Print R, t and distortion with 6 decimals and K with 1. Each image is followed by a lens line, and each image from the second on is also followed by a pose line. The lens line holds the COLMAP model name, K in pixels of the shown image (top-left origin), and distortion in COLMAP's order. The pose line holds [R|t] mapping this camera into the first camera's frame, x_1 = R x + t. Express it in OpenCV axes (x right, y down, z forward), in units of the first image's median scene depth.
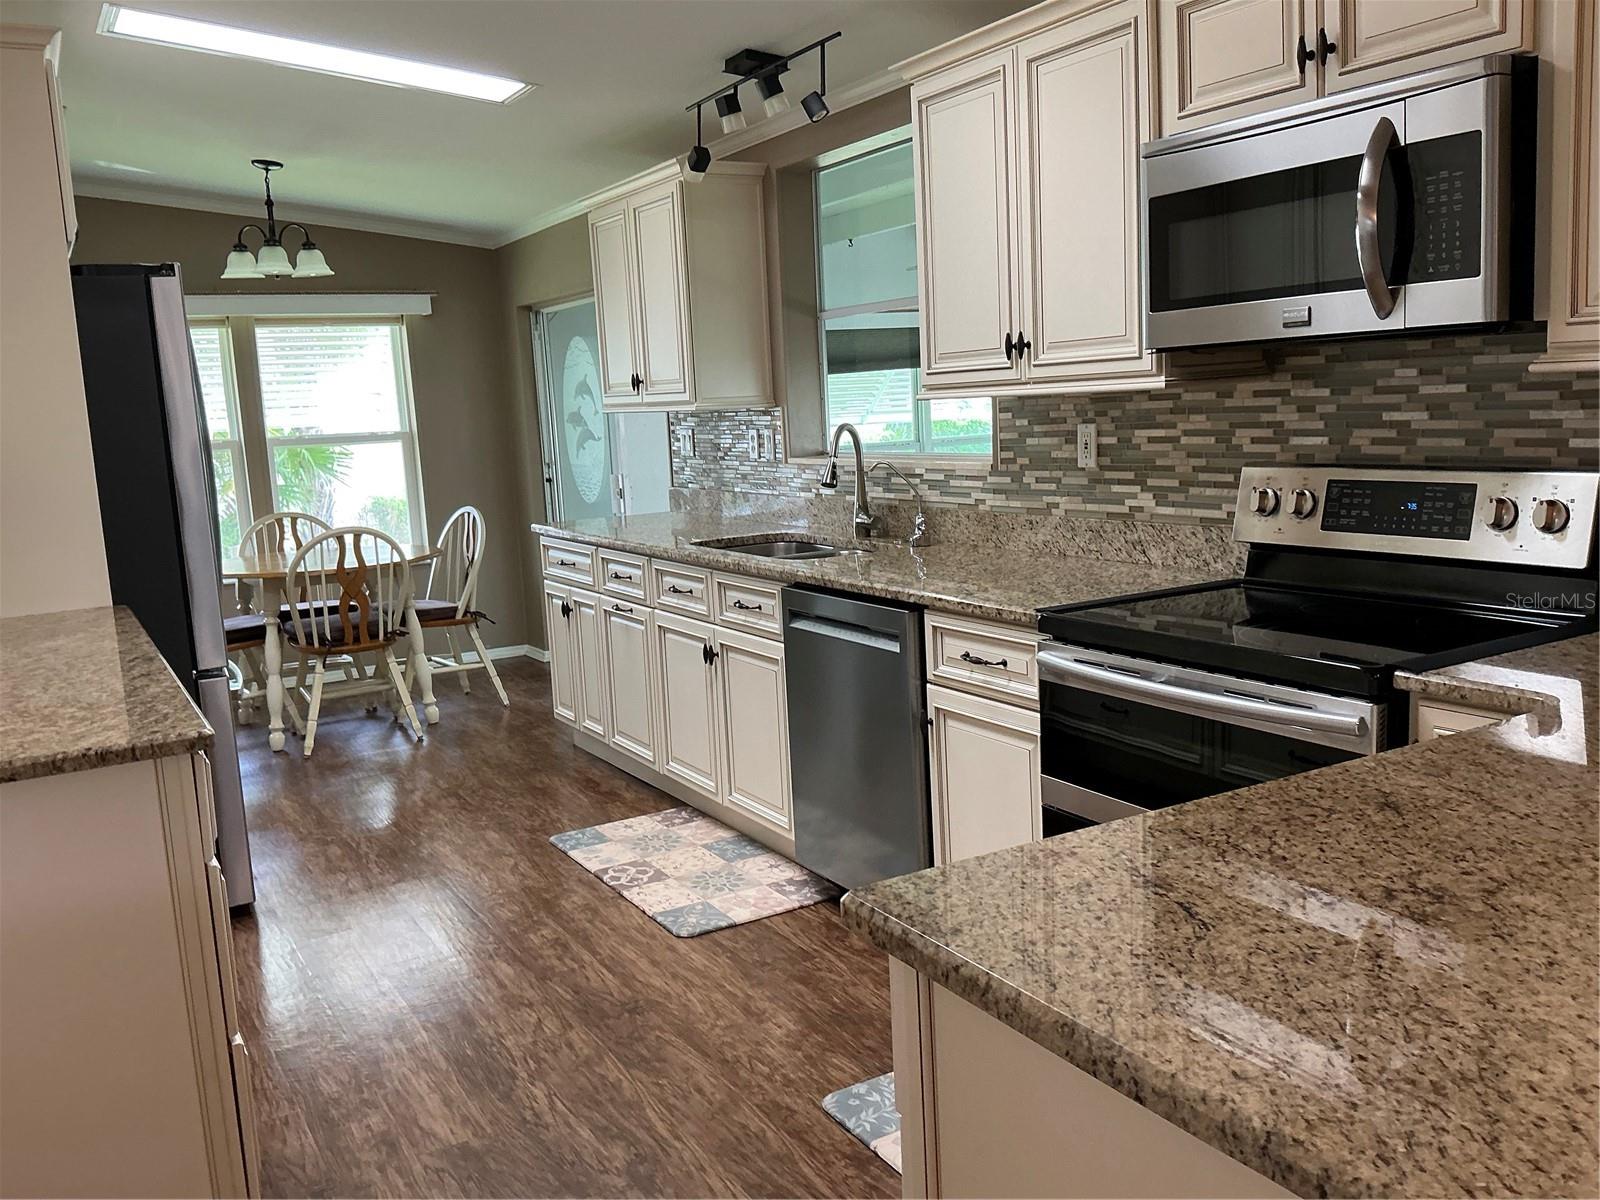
lens RADIAL K [[1330.1, 0, 801.7], [0, 1330.1, 597.1], [0, 0, 1]] dist [0.156302, -0.321255]
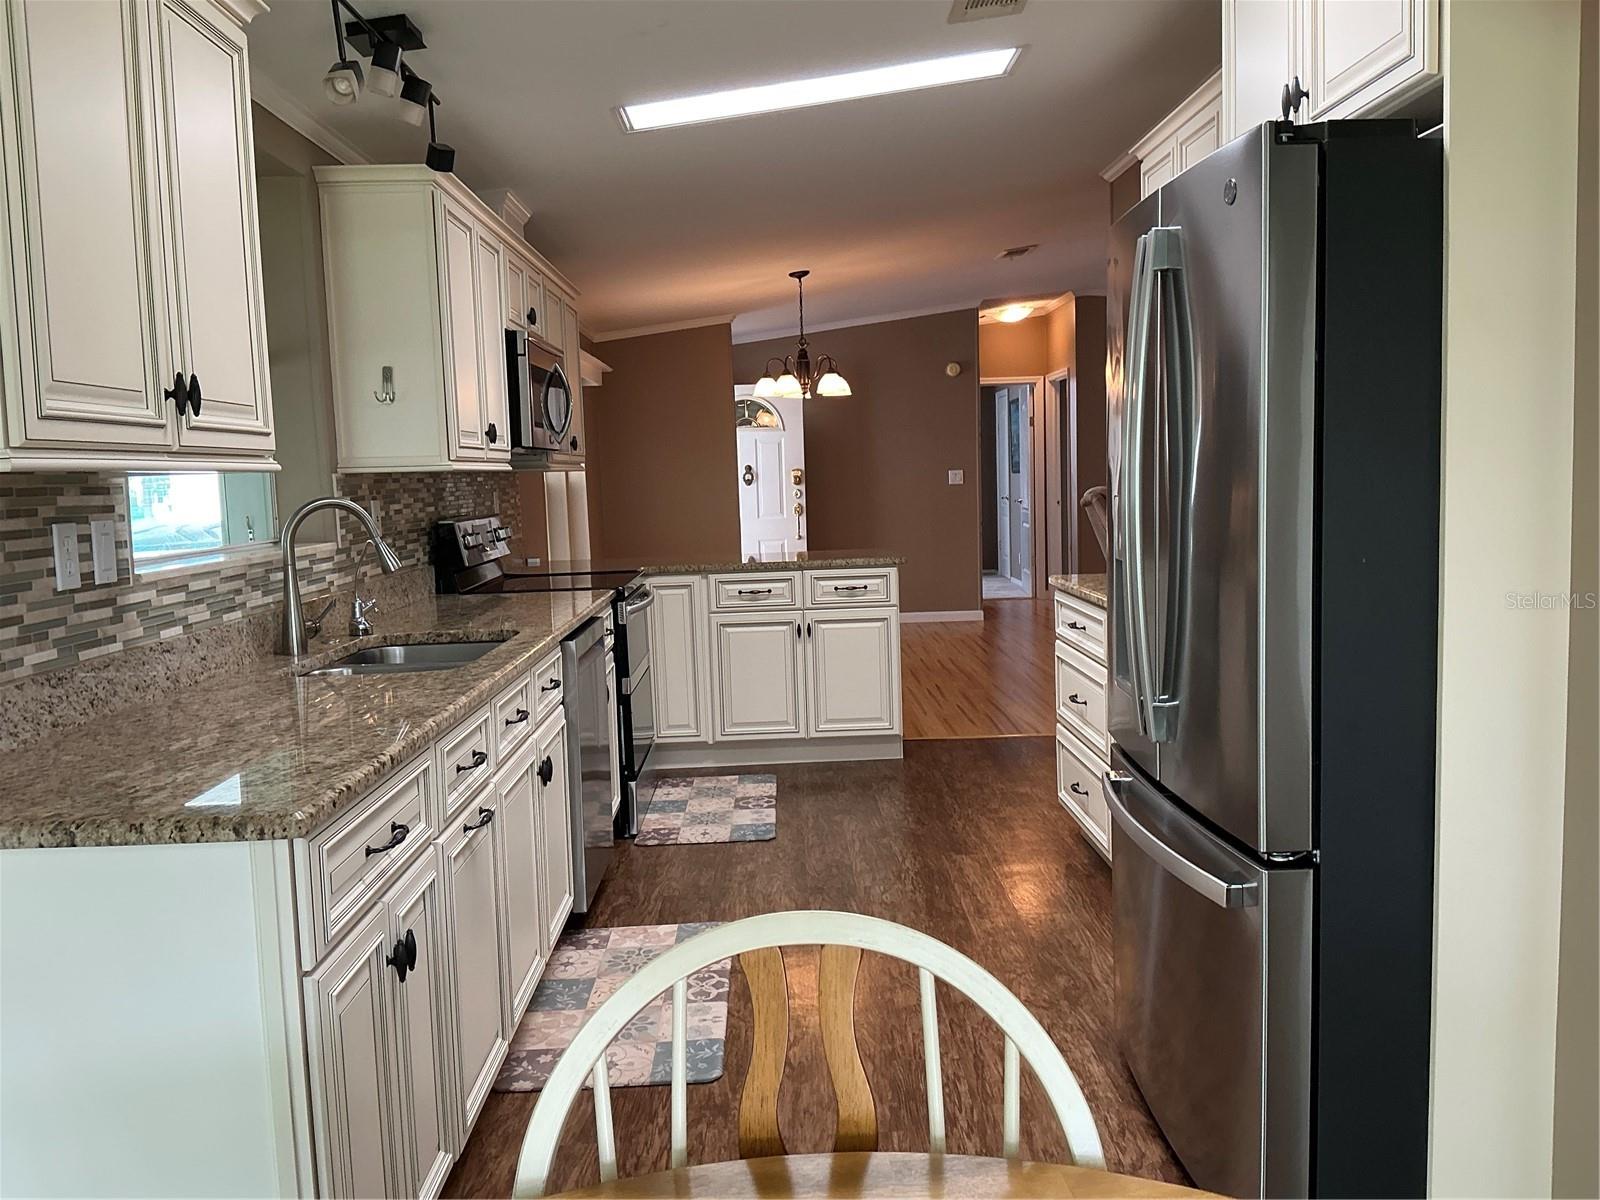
lens RADIAL K [[1330.1, 0, 801.7], [0, 1330.1, 597.1], [0, 0, 1]] dist [0.156302, -0.321255]
pose [[-0.869392, 0.034581, 0.492911, -0.717055], [0.150510, 0.968678, 0.197510, -0.229804], [-0.470642, 0.245902, -0.847365, 1.891623]]
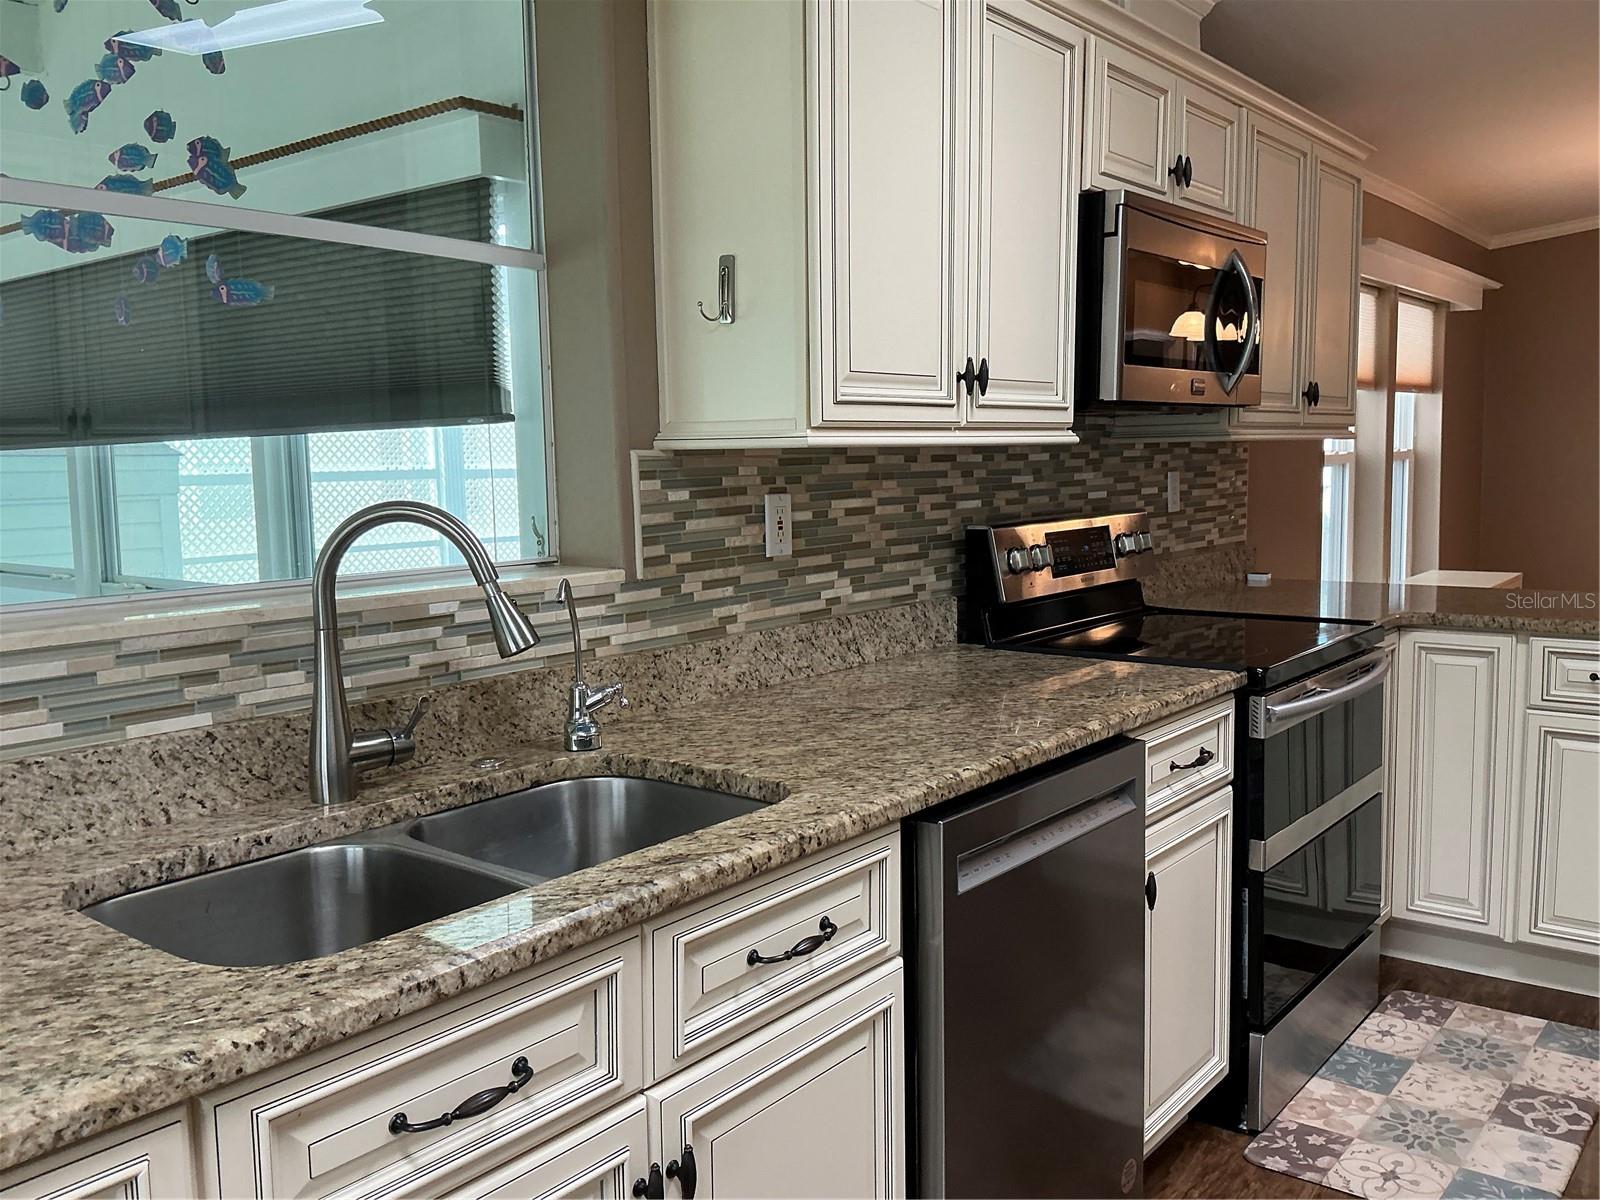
lens RADIAL K [[1330.1, 0, 801.7], [0, 1330.1, 597.1], [0, 0, 1]] dist [0.156302, -0.321255]
pose [[-0.355937, -0.042781, 0.933530, -0.461767], [0.172956, 0.978678, 0.110795, -0.154925], [-0.918366, 0.200895, -0.340949, 1.263616]]
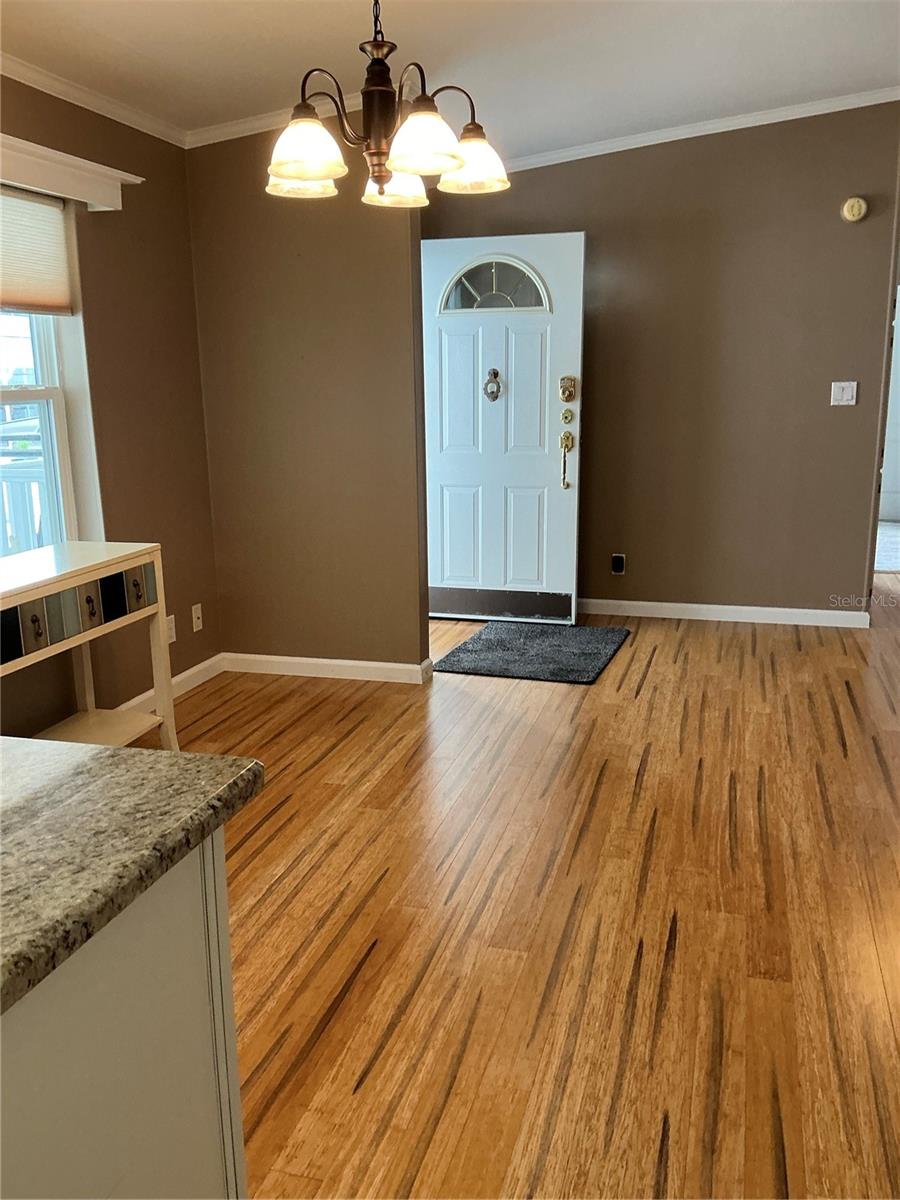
lens RADIAL K [[997.6, 0, 450.0], [0, 997.6, 600.0], [0, 0, 1]] dist [0.156302, -0.321255]
pose [[-0.688723, -0.098542, 0.718296, -0.153743], [0.152596, 0.948827, 0.276481, -0.027923], [-0.708784, 0.300028, -0.638442, 0.333583]]
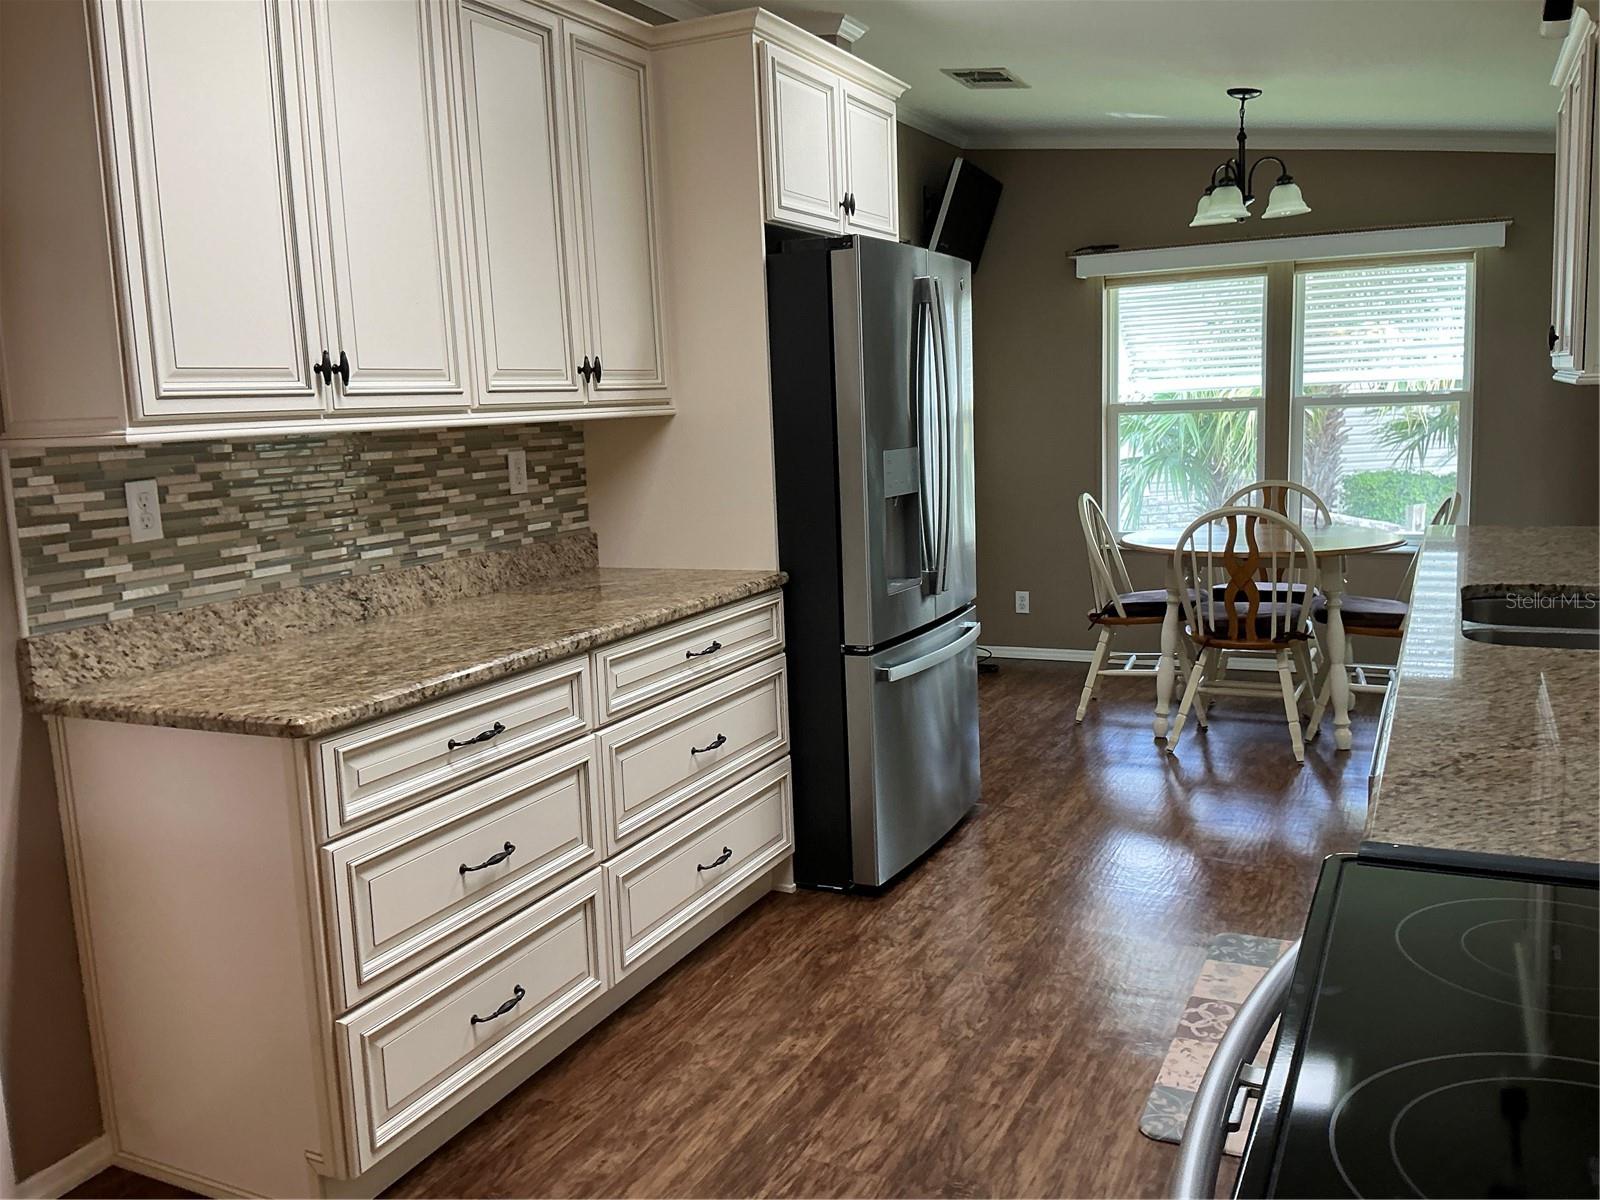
lens RADIAL K [[1330.1, 0, 801.7], [0, 1330.1, 597.1], [0, 0, 1]] dist [0.156302, -0.321255]
pose [[0.562715, 0.151072, -0.812729, 0.360945], [-0.112709, 0.987999, 0.105614, -0.087854], [0.818931, 0.032171, 0.572990, 0.434408]]
